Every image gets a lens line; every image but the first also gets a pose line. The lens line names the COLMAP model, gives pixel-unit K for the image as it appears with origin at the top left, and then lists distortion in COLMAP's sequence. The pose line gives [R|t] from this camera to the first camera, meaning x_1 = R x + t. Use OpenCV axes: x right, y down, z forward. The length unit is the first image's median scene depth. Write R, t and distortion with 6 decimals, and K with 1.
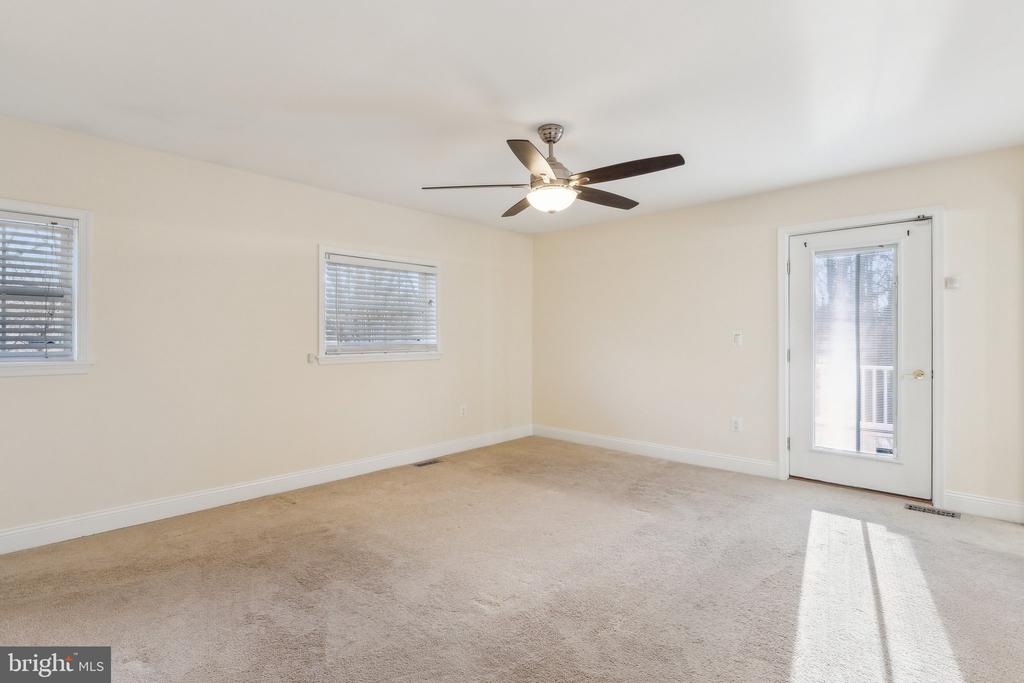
lens RADIAL K [[488.1, 0, 509.6], [0, 488.1, 339.9], [0, 0, 1]] dist [-0.006702, 0.000226]
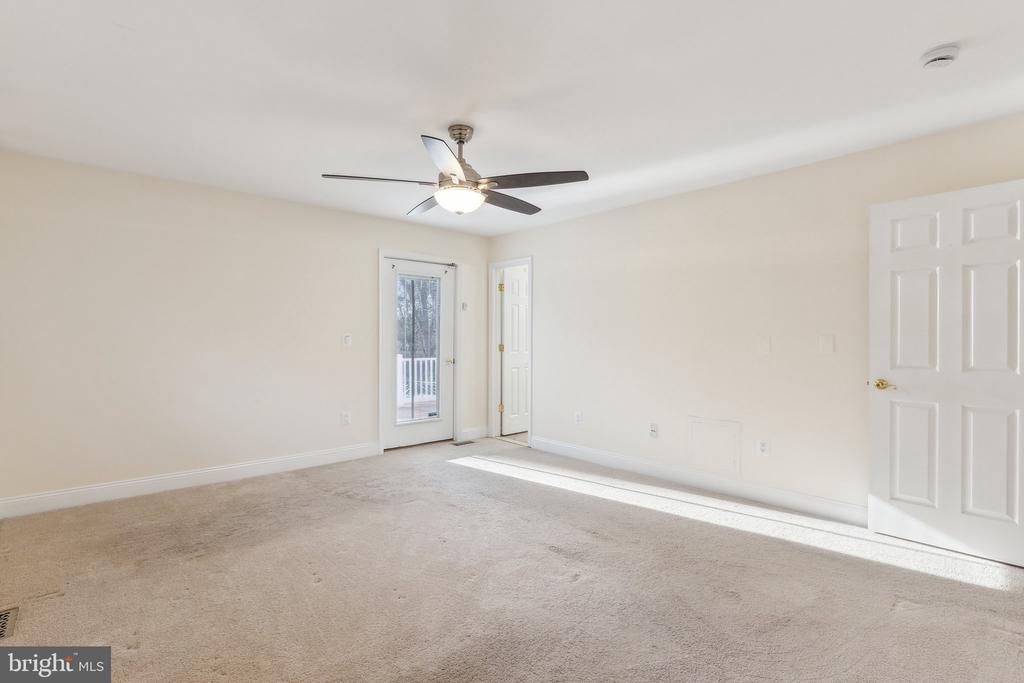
lens RADIAL K [[488.1, 0, 509.6], [0, 488.1, 339.9], [0, 0, 1]] dist [-0.006702, 0.000226]
pose [[0.082979, 0.000155, 0.996551, -0.759681], [0.004676, 0.999989, -0.000545, 0.000698], [-0.996540, 0.004705, 0.082978, 0.687578]]
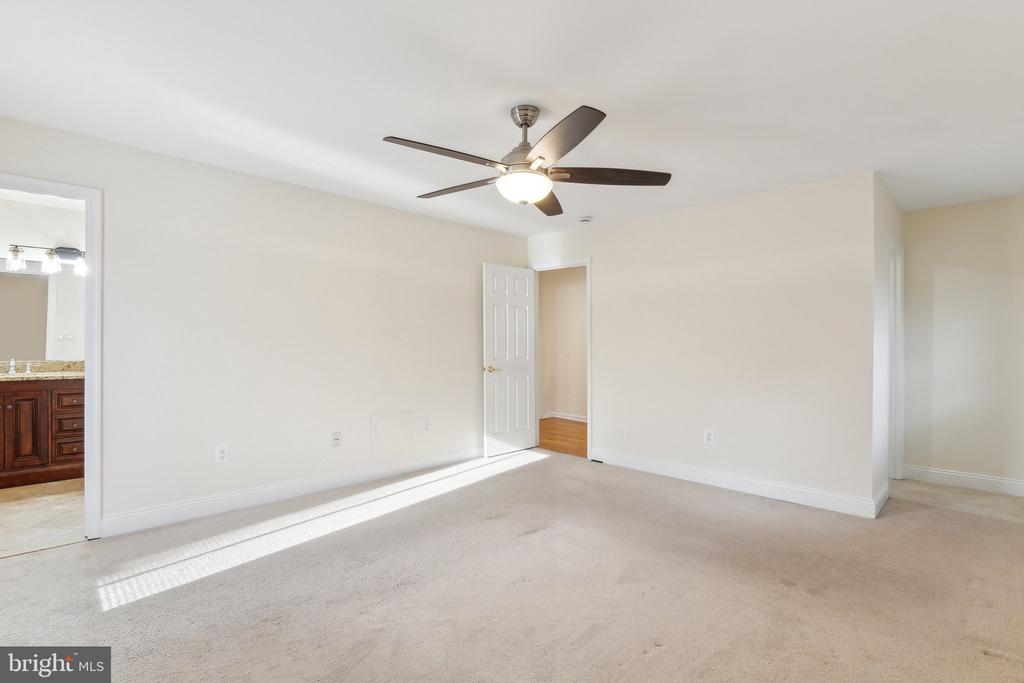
lens RADIAL K [[476.6, 0, 512.0], [0, 476.6, 341.5], [0, 0, 1]] dist [-0.005427, -0.000902]
pose [[-0.999358, -0.005270, 0.035432, 0.078742], [-0.005228, 0.999985, 0.001304, -0.005485], [-0.035439, 0.001117, -0.999371, 1.583938]]
